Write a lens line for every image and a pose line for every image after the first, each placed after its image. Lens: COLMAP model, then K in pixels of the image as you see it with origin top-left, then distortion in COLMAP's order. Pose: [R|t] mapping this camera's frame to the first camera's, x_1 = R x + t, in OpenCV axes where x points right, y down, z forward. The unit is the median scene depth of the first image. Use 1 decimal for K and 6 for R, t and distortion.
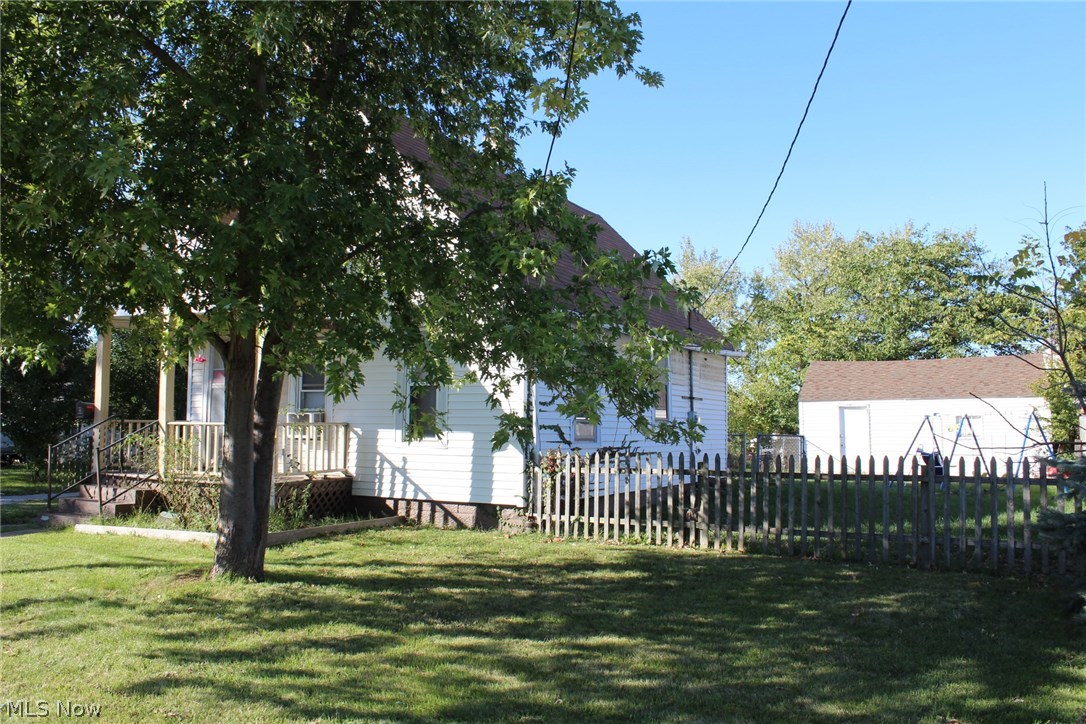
lens RADIAL K [[882.9, 0, 543.0], [0, 882.9, 362.0], [0, 0, 1]] dist [-0.160829, 0.121807]
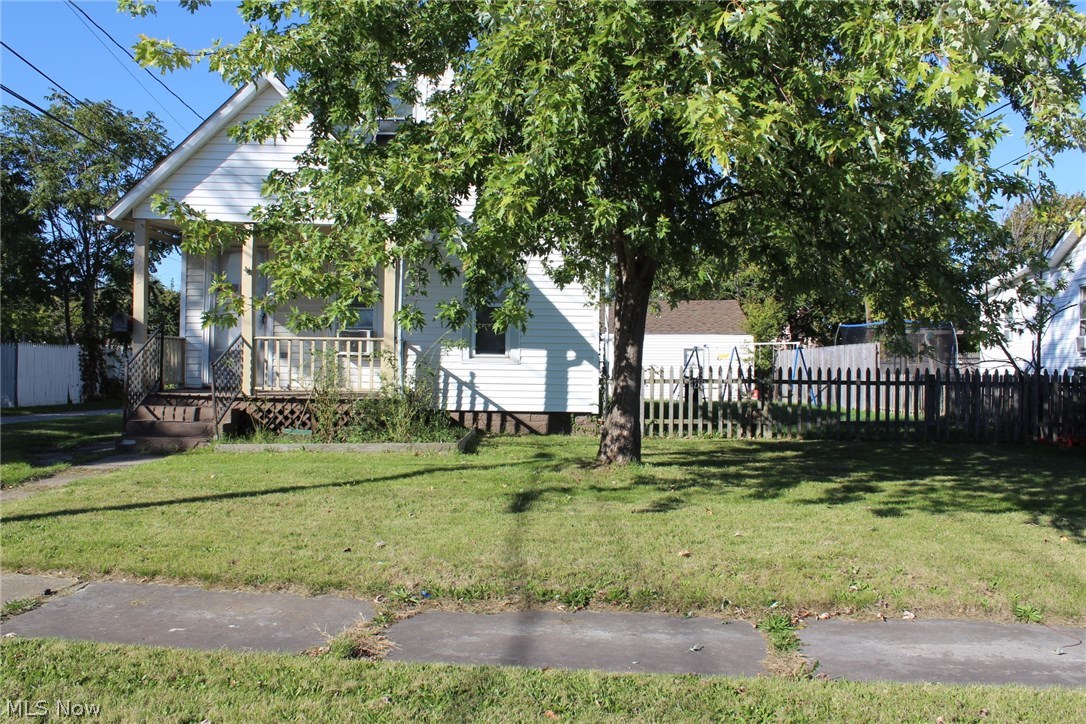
lens RADIAL K [[882.9, 0, 543.0], [0, 882.9, 362.0], [0, 0, 1]] dist [-0.160829, 0.121807]
pose [[0.881537, 0.007403, 0.472057, -0.605986], [-0.043130, 0.996959, 0.064907, 0.022152], [-0.470141, -0.077578, 0.879175, 0.008218]]
